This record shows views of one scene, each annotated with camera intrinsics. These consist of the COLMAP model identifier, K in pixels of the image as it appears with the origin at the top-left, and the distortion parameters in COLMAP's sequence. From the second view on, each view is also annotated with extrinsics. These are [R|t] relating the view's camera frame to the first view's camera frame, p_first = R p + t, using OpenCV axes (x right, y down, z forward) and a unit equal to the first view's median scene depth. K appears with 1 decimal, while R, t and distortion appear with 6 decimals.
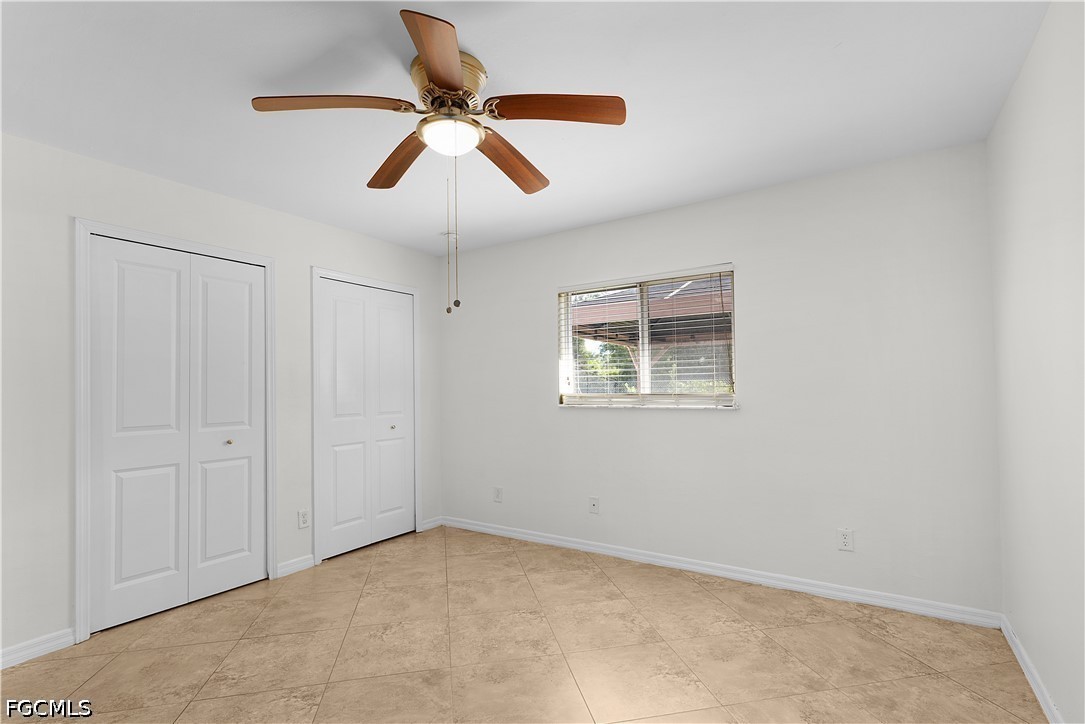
lens RADIAL K [[493.7, 0, 565.0], [0, 493.7, 386.2], [0, 0, 1]] dist [0.005525, -0.000122]
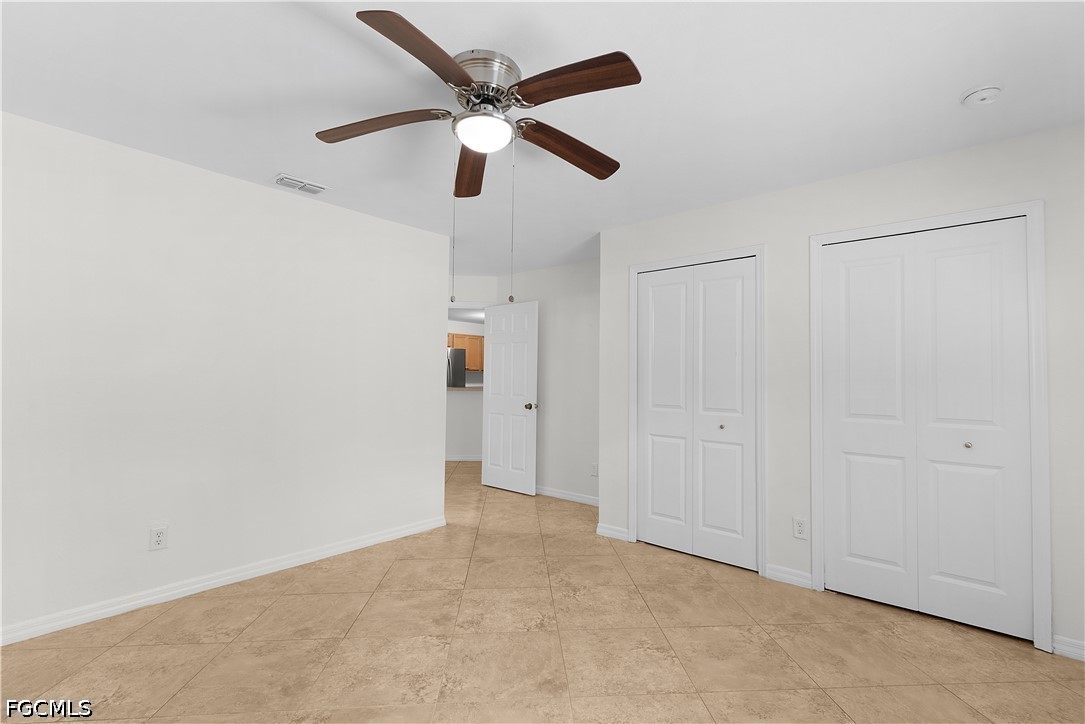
lens RADIAL K [[493.7, 0, 543.0], [0, 493.7, 362.4], [0, 0, 1]] dist [0.005525, -0.000122]
pose [[-0.149338, -0.022534, -0.988529, 0.454389], [-0.009684, 0.999726, -0.021327, -0.001654], [0.988739, 0.006388, -0.149515, 0.753525]]
